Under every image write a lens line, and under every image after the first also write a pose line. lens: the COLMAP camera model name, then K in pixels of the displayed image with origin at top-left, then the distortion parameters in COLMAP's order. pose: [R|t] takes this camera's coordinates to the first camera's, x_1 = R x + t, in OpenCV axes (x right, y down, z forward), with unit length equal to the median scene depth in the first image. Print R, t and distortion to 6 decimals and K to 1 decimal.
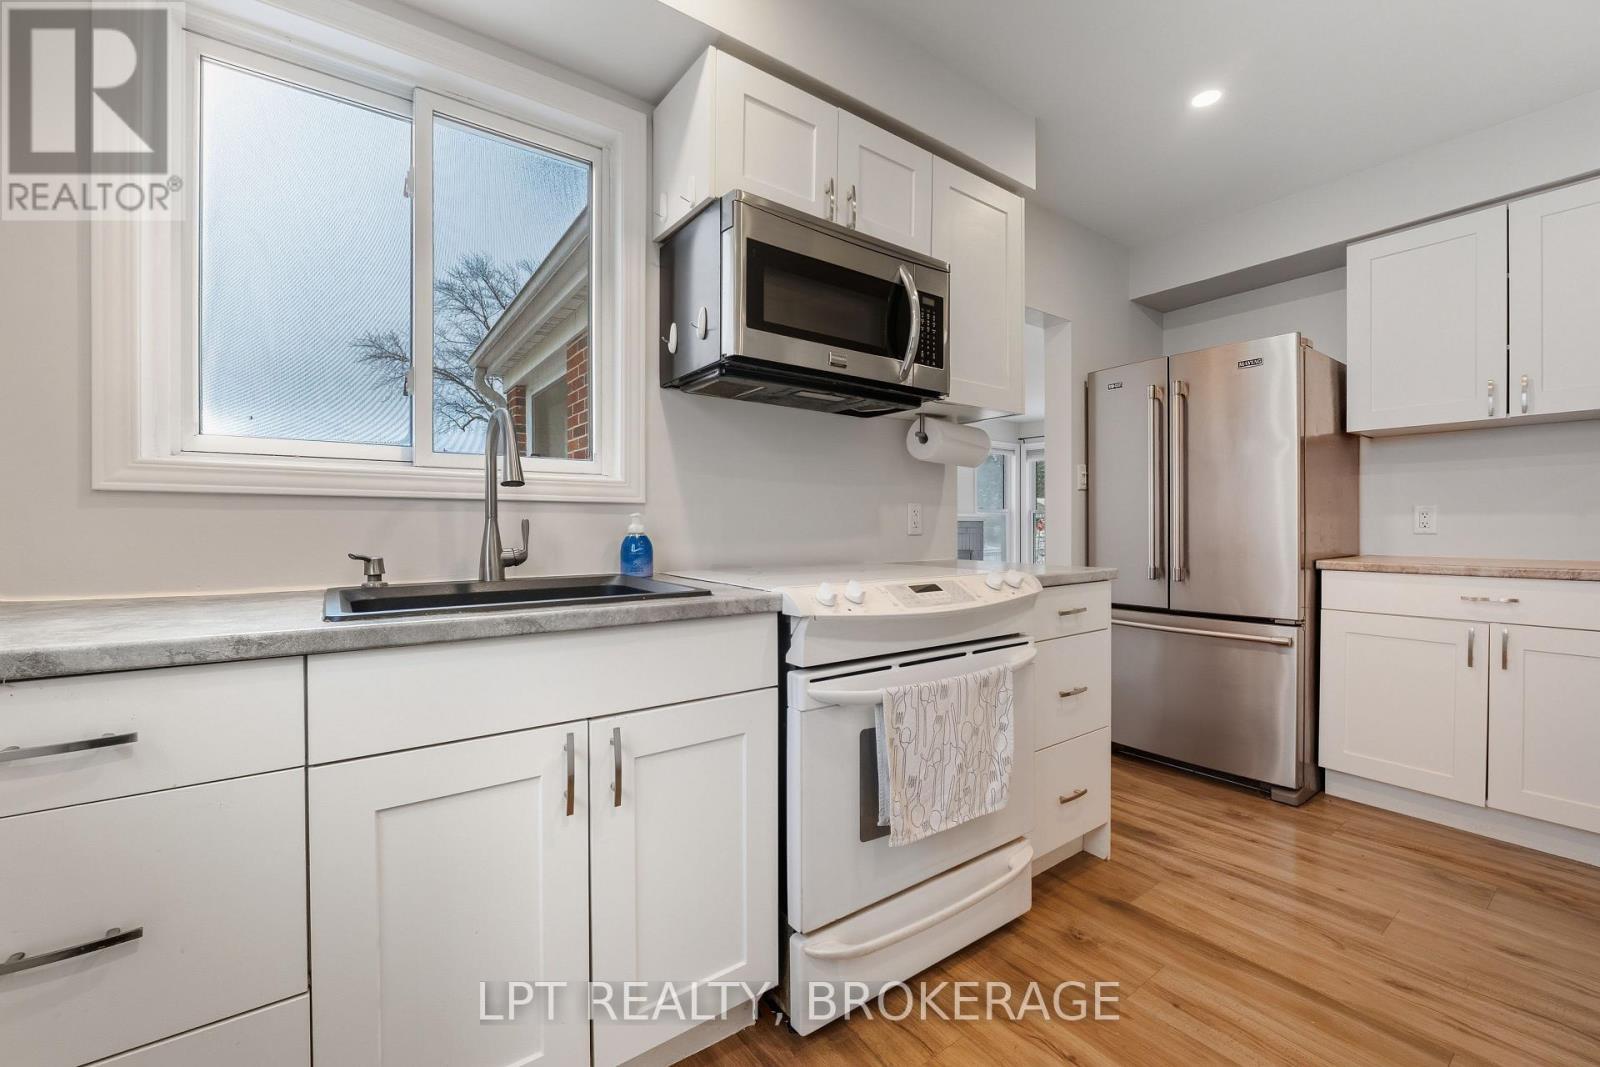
lens RADIAL K [[654.1, 0, 792.9], [0, 654.1, 527.8], [0, 0, 1]] dist [-0.013599, 0.000721]
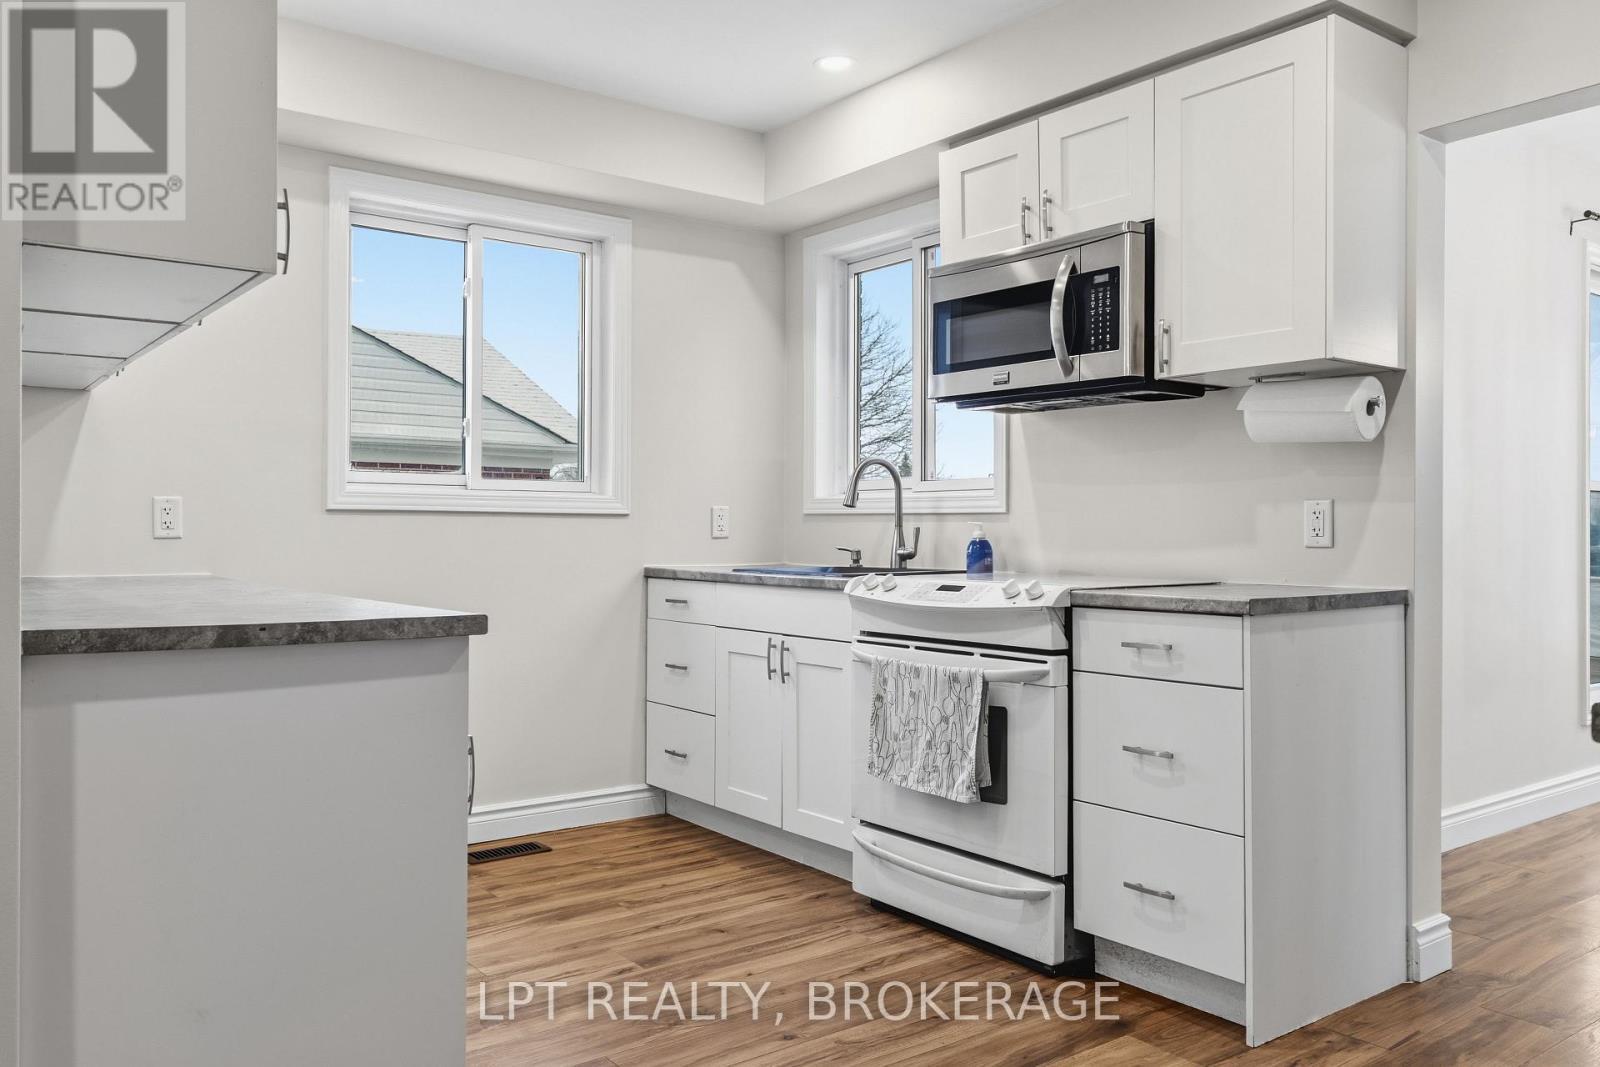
lens RADIAL K [[1222.5, 0, 798.0], [0, 1222.5, 530.1], [0, 0, 1]] dist [0.005123, 0.003314]
pose [[0.022826, 0.001044, -0.999739, 1.881641], [-0.007637, 0.999970, 0.000869, -0.005667], [0.999710, 0.007615, 0.022833, 0.566387]]
